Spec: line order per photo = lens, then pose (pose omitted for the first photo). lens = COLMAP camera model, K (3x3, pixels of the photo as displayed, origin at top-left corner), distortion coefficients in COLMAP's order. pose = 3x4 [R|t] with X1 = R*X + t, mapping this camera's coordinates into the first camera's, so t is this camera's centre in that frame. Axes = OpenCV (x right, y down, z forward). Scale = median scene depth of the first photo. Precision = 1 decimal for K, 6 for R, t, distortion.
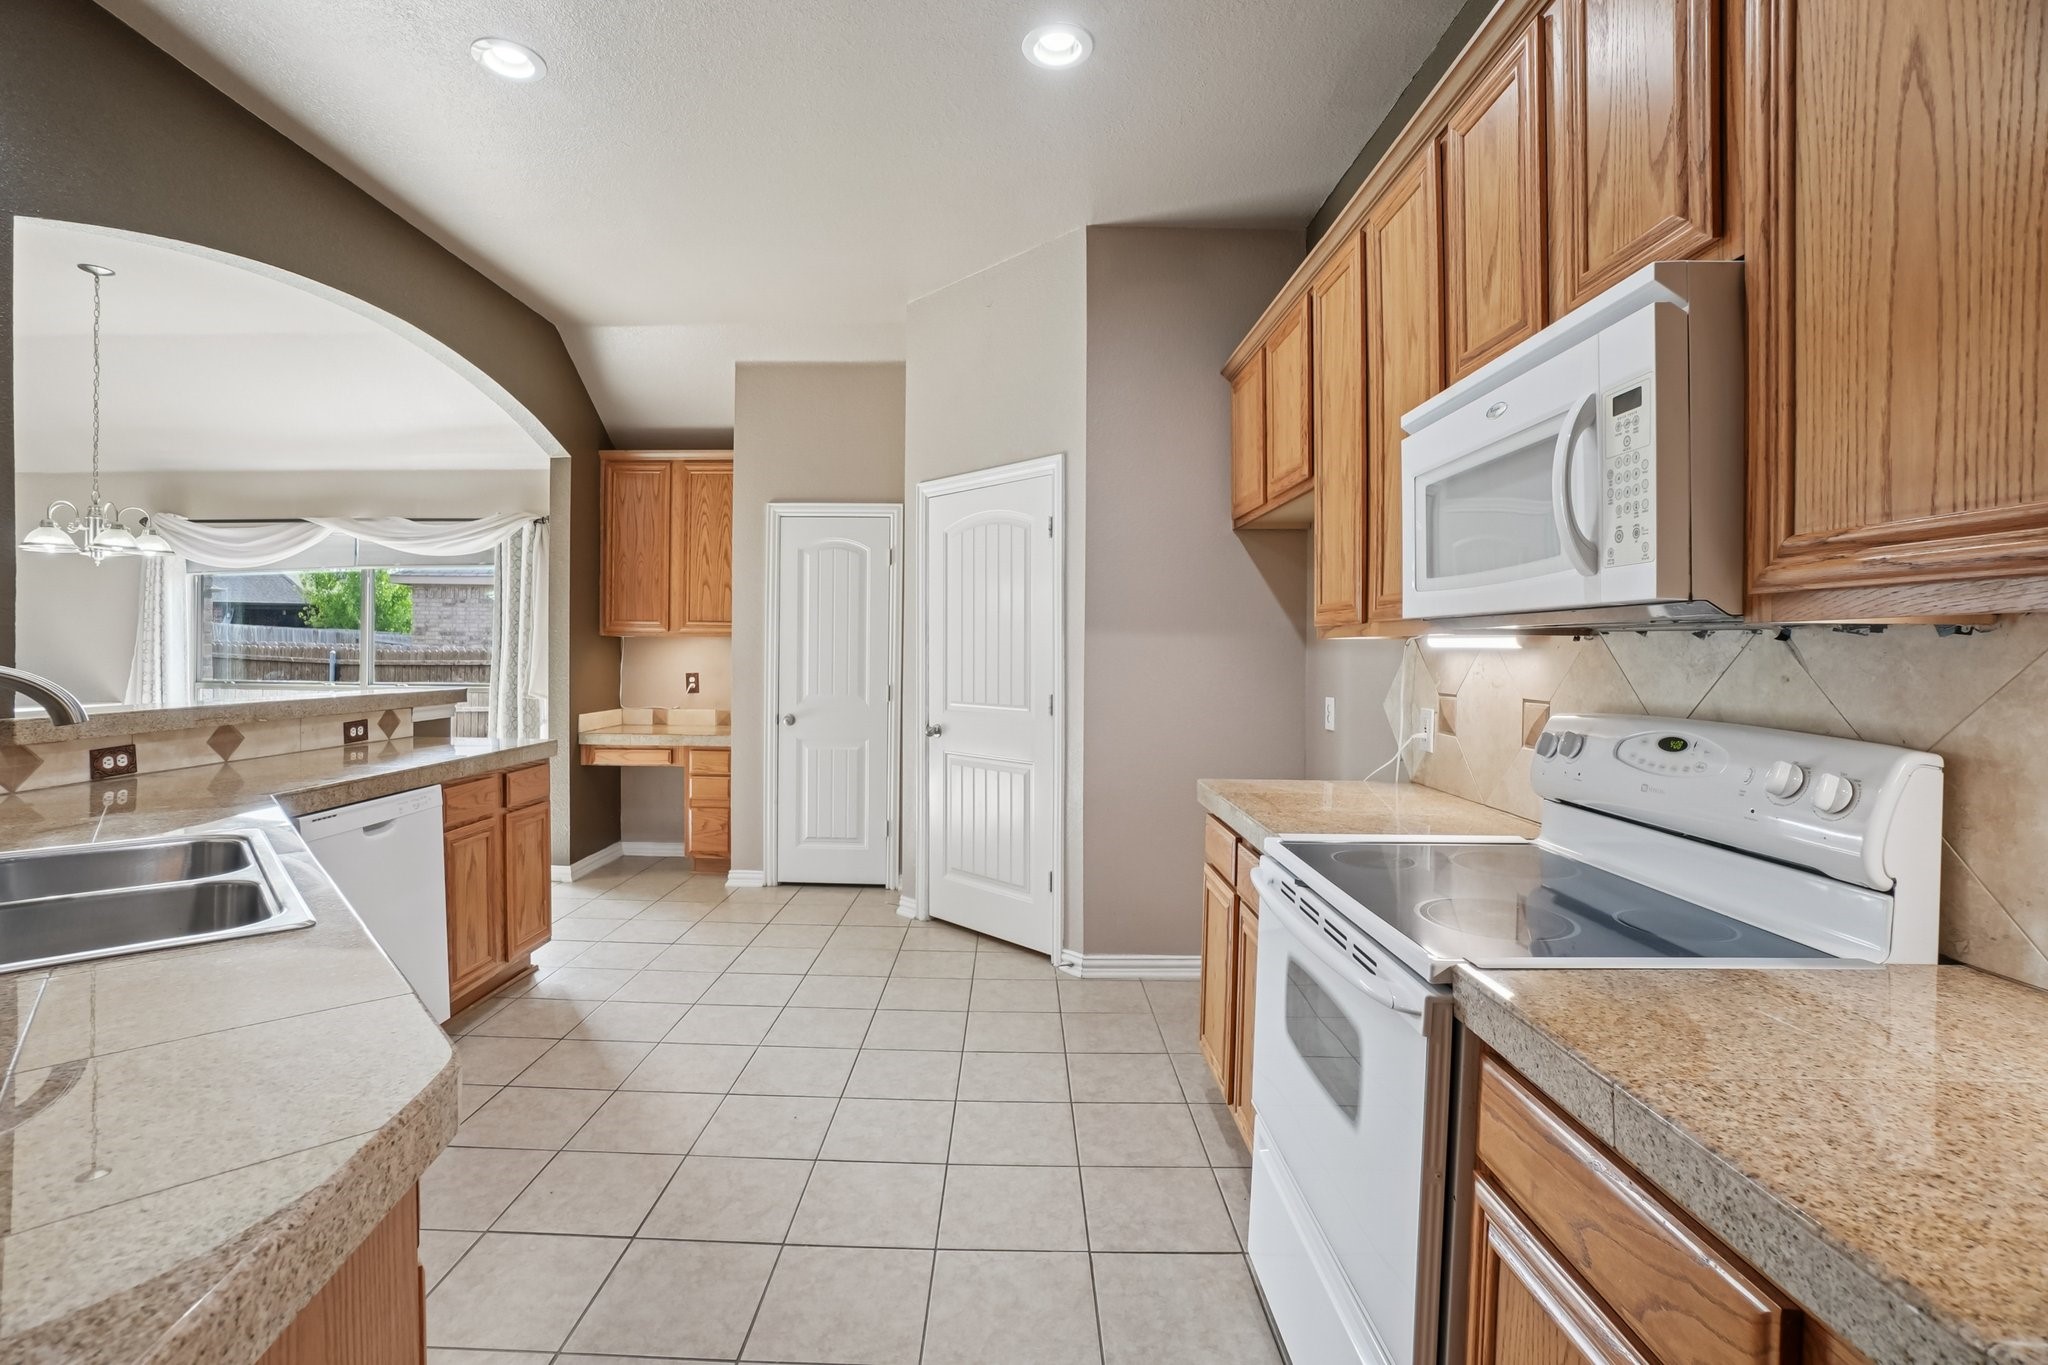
lens RADIAL K [[919.6, 0, 1020.0], [0, 919.6, 665.2], [0, 0, 1]] dist [-0.015970, 0.000483]
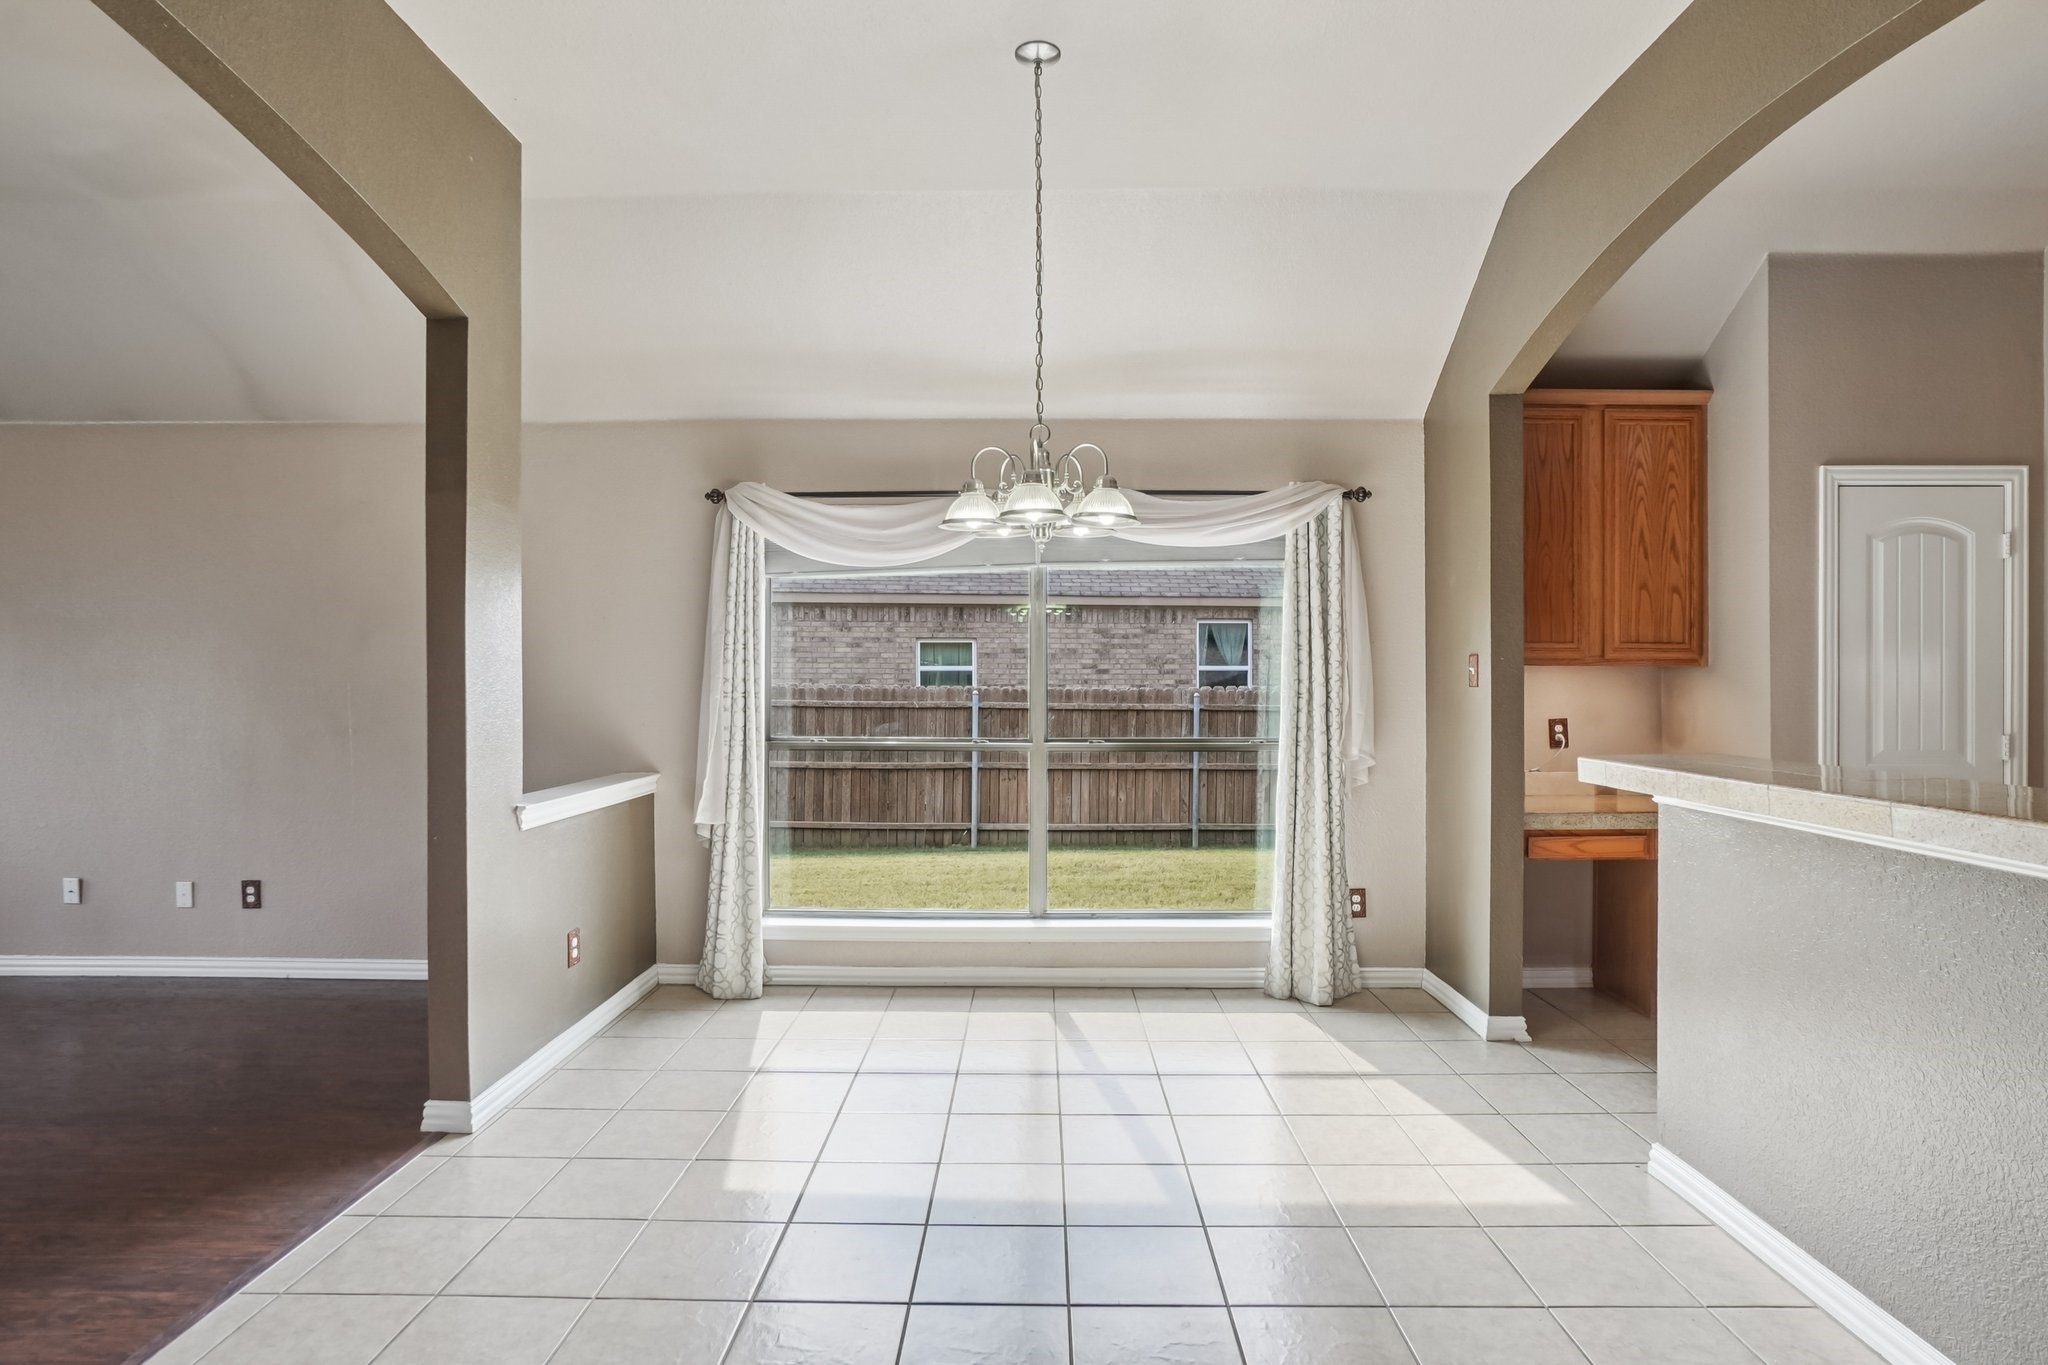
lens RADIAL K [[1083.8, 0, 1026.7], [0, 1083.8, 690.9], [0, 0, 1]] dist [0.002707, 0.000866]
pose [[0.999545, -0.003590, 0.029936, -0.806688], [0.003936, 0.999926, -0.011526, -0.005077], [-0.029892, 0.011638, 0.999485, 0.209651]]
